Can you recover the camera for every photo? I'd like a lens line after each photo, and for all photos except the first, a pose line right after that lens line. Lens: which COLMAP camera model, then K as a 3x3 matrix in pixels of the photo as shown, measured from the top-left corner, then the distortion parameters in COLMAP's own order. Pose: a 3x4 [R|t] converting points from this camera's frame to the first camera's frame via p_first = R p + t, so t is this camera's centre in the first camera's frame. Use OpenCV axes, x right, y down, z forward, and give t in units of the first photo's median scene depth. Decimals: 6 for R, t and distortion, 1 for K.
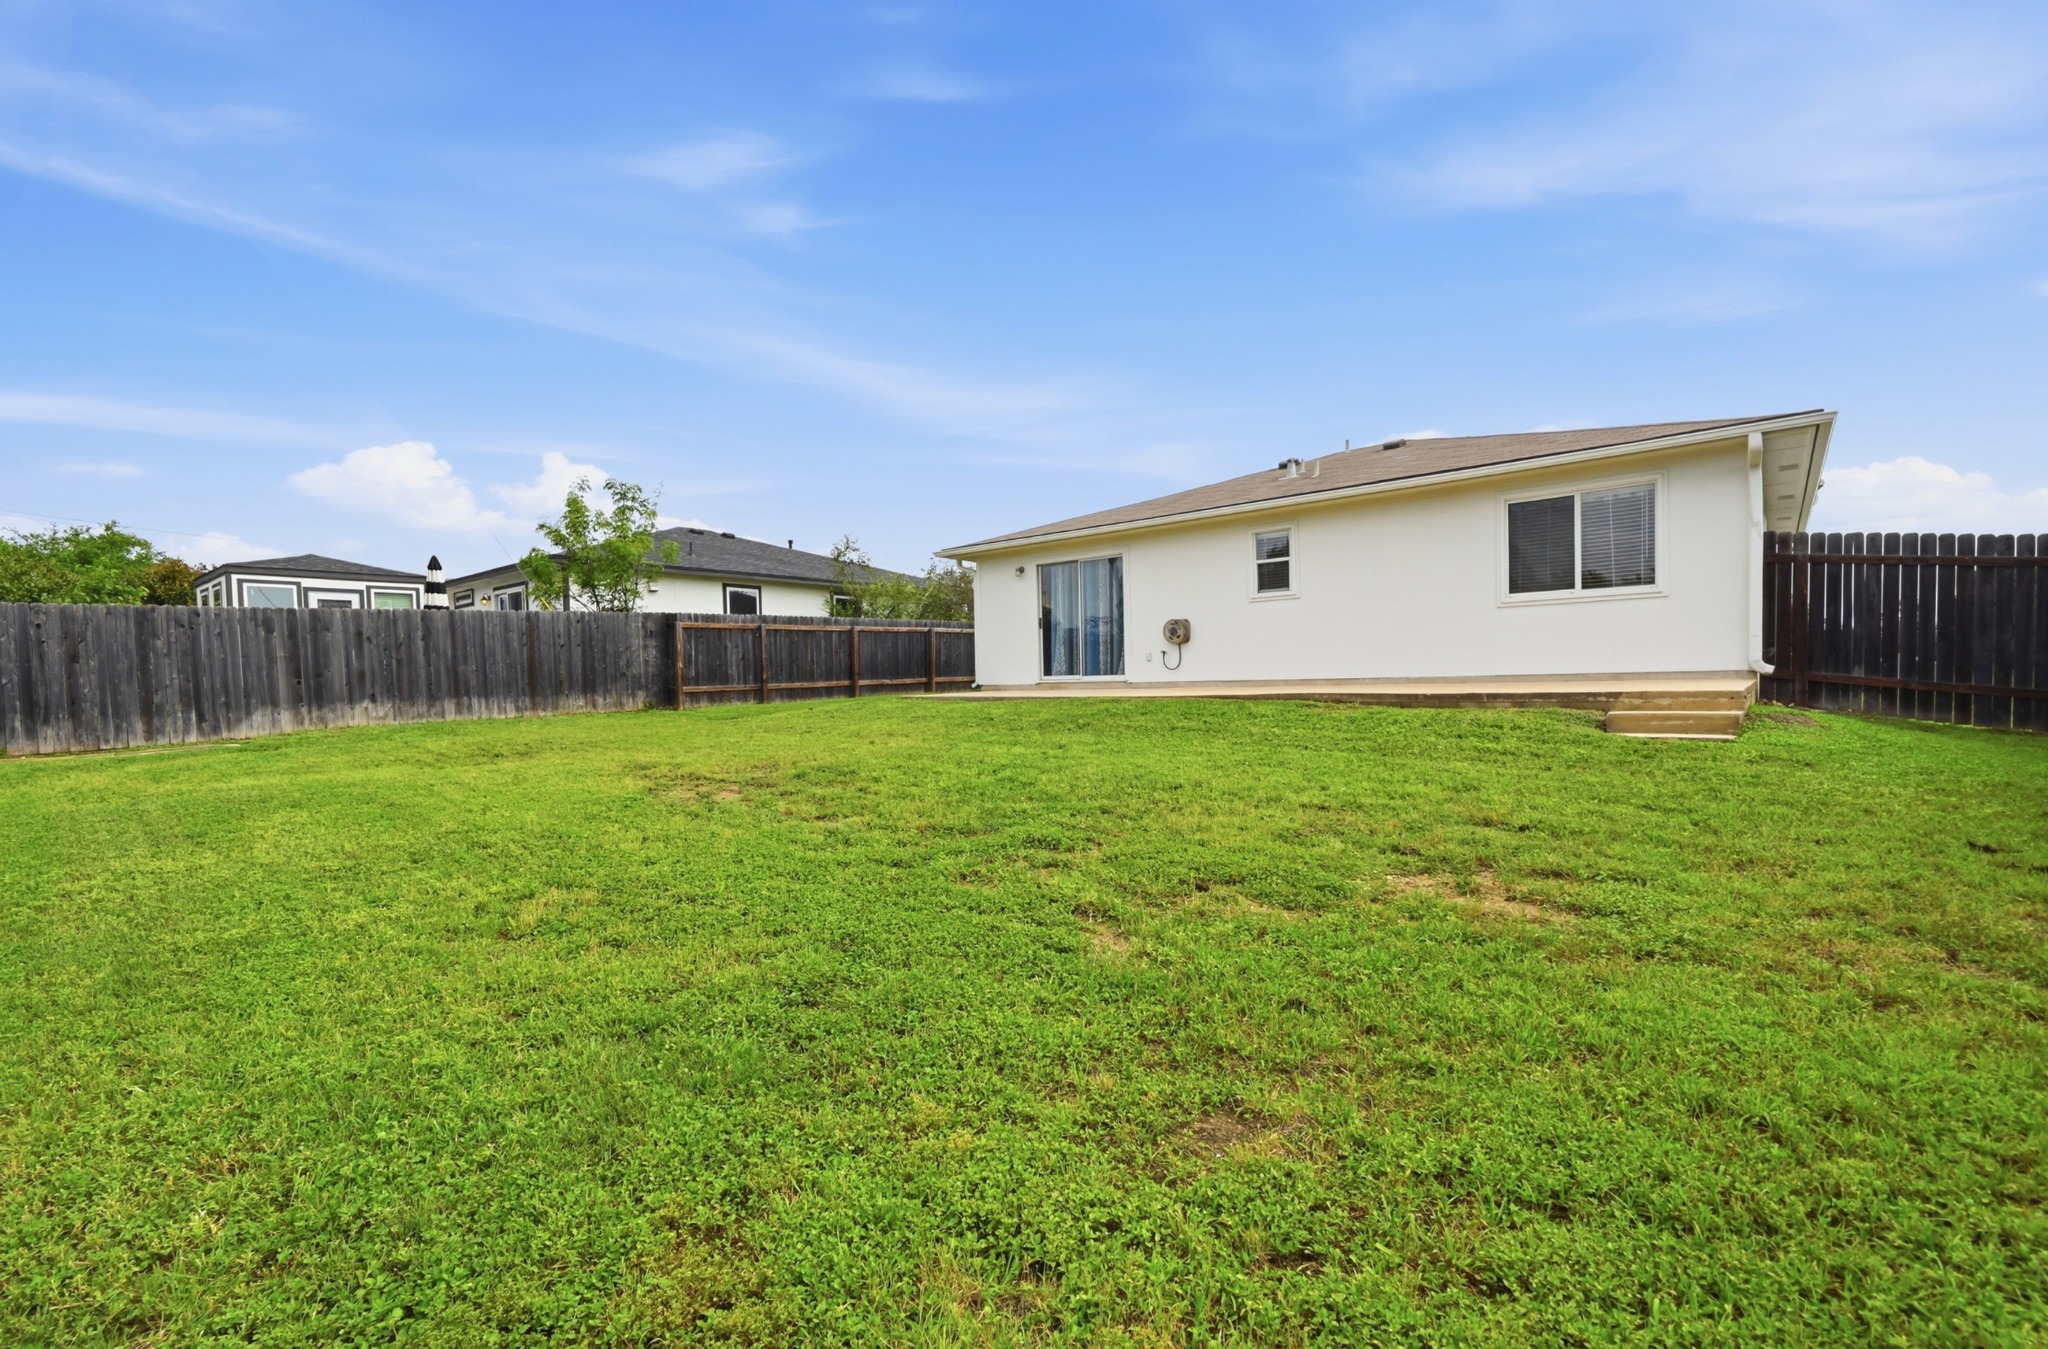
lens RADIAL K [[870.7, 0, 1022.3], [0, 870.7, 677.8], [0, 0, 1]] dist [-0.003686, 0.000183]
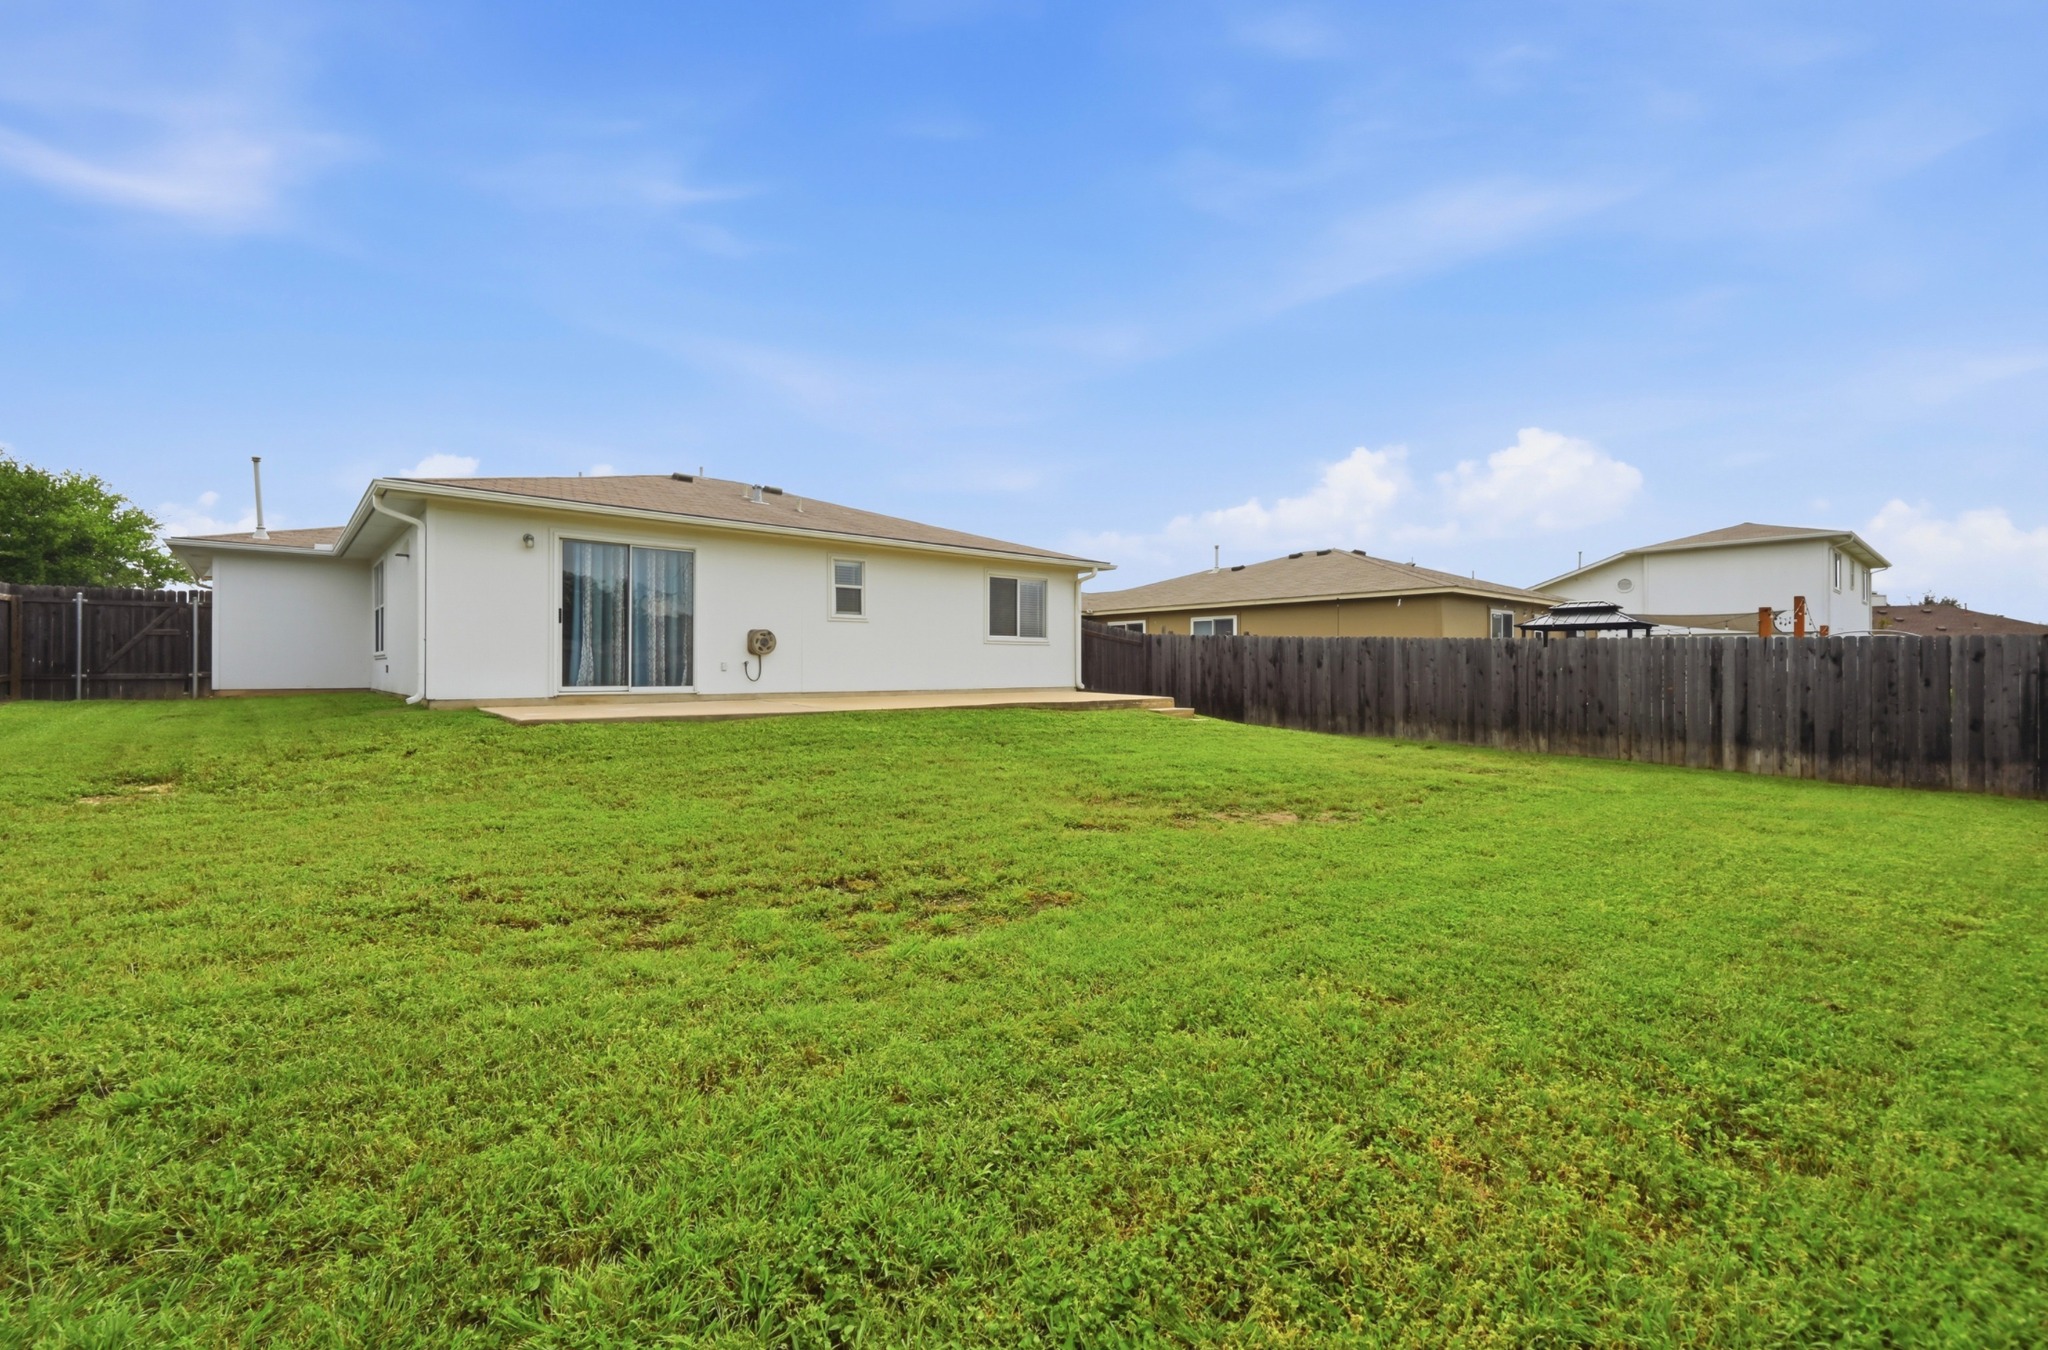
lens RADIAL K [[870.7, 0, 982.2], [0, 870.7, 663.2], [0, 0, 1]] dist [-0.003686, 0.000183]
pose [[0.165668, 0.026623, 0.985822, -0.721168], [-0.004654, 0.999646, -0.026214, -0.004951], [-0.986171, -0.000245, 0.165733, 0.572485]]
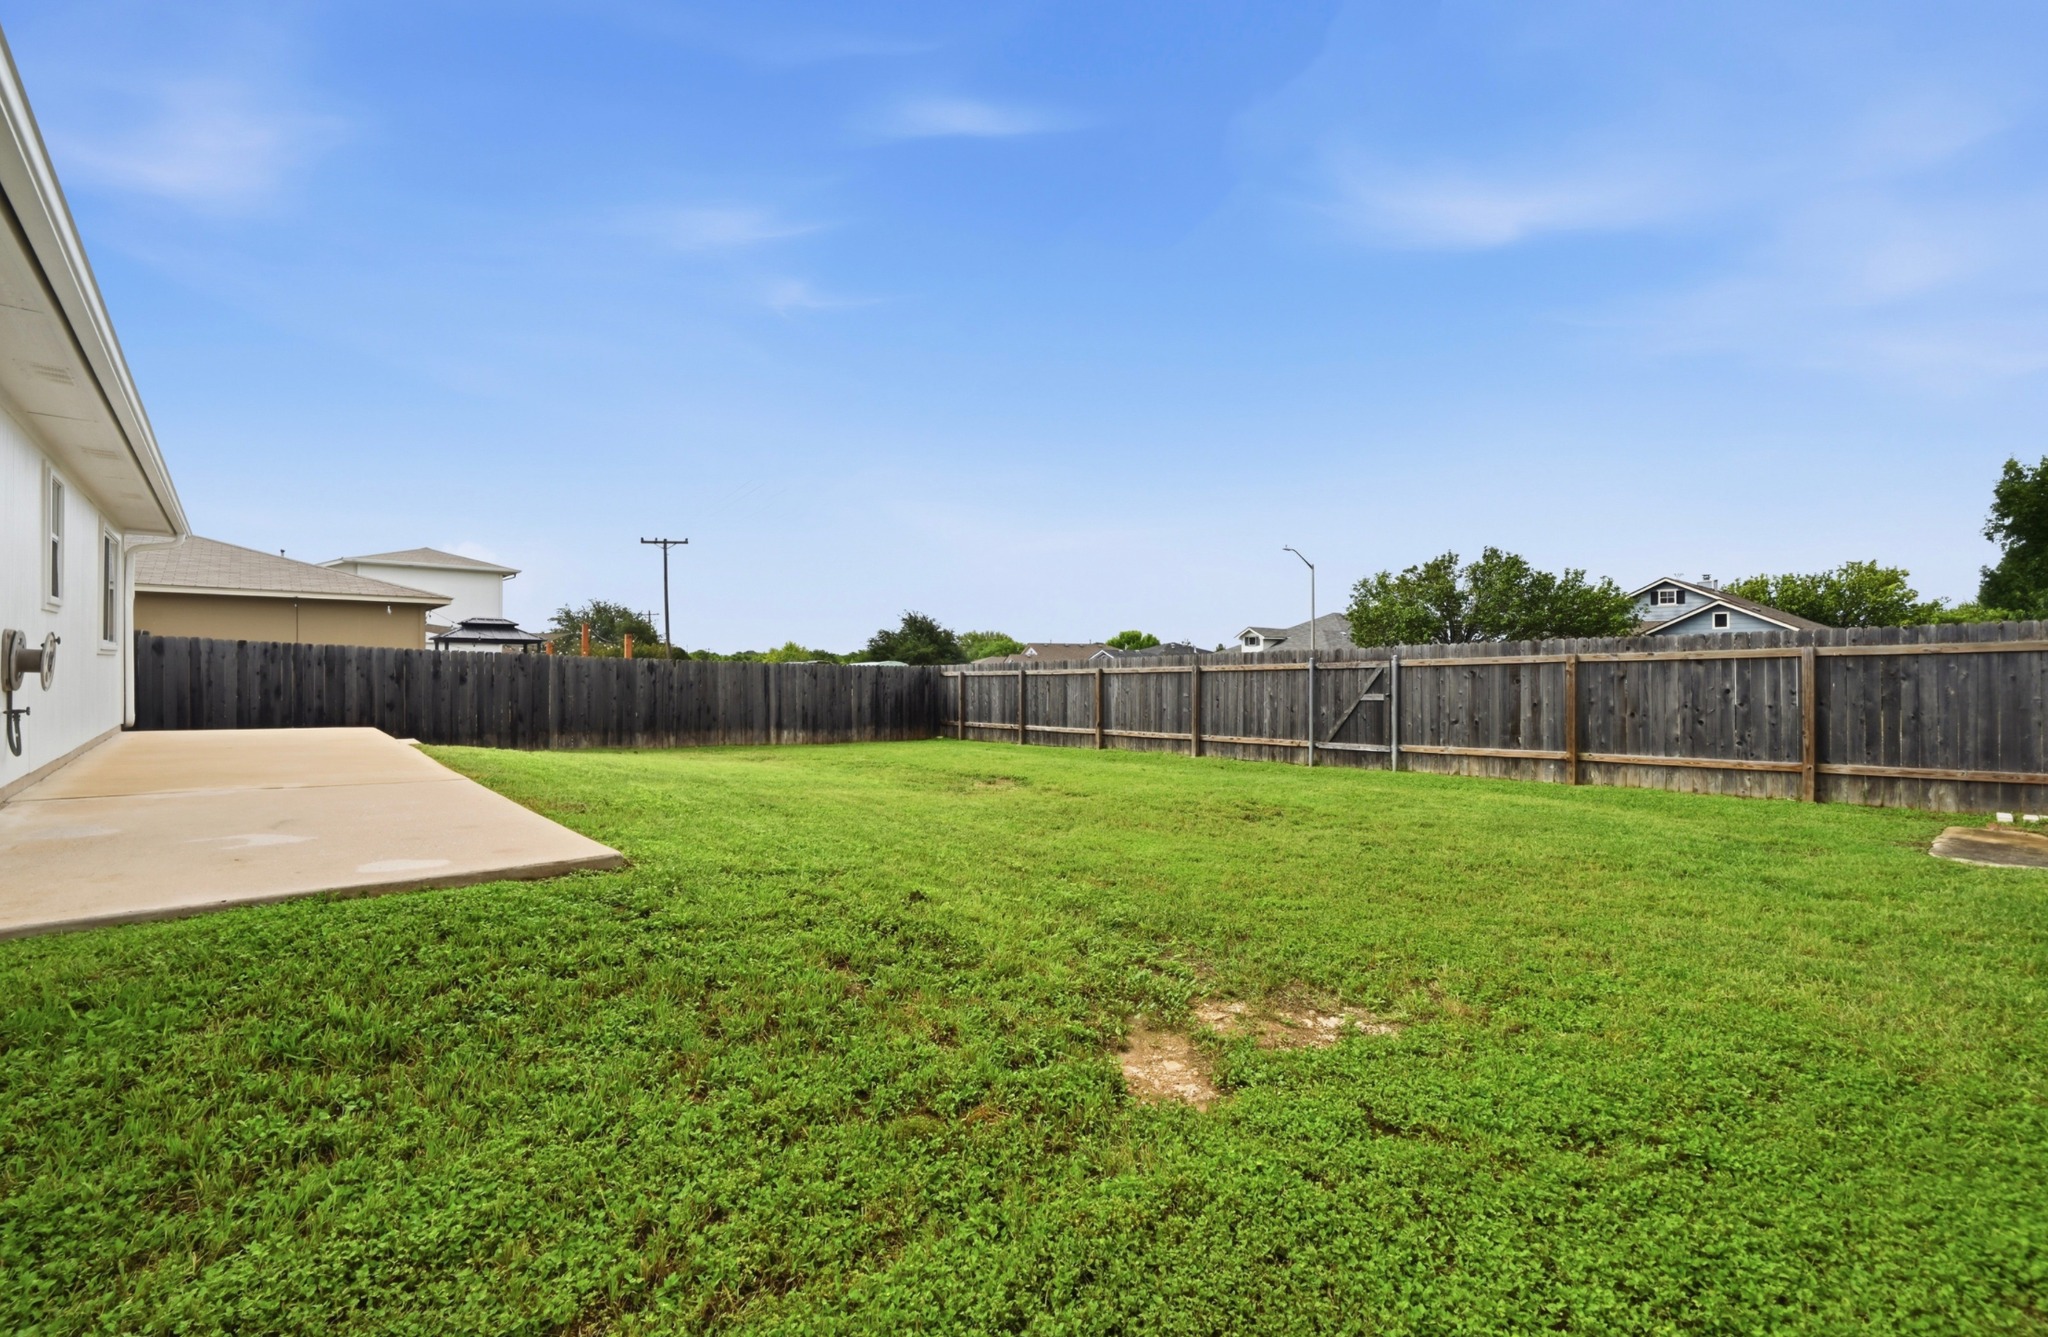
lens RADIAL K [[865.7, 0, 1019.6], [0, 865.7, 668.8], [0, 0, 1]] dist [-0.001814, -0.000567]
pose [[-0.992522, 0.015077, 0.121128, -0.335477], [0.015318, 0.999882, 0.001057, -0.040661], [-0.121098, 0.002904, -0.992636, 1.289986]]
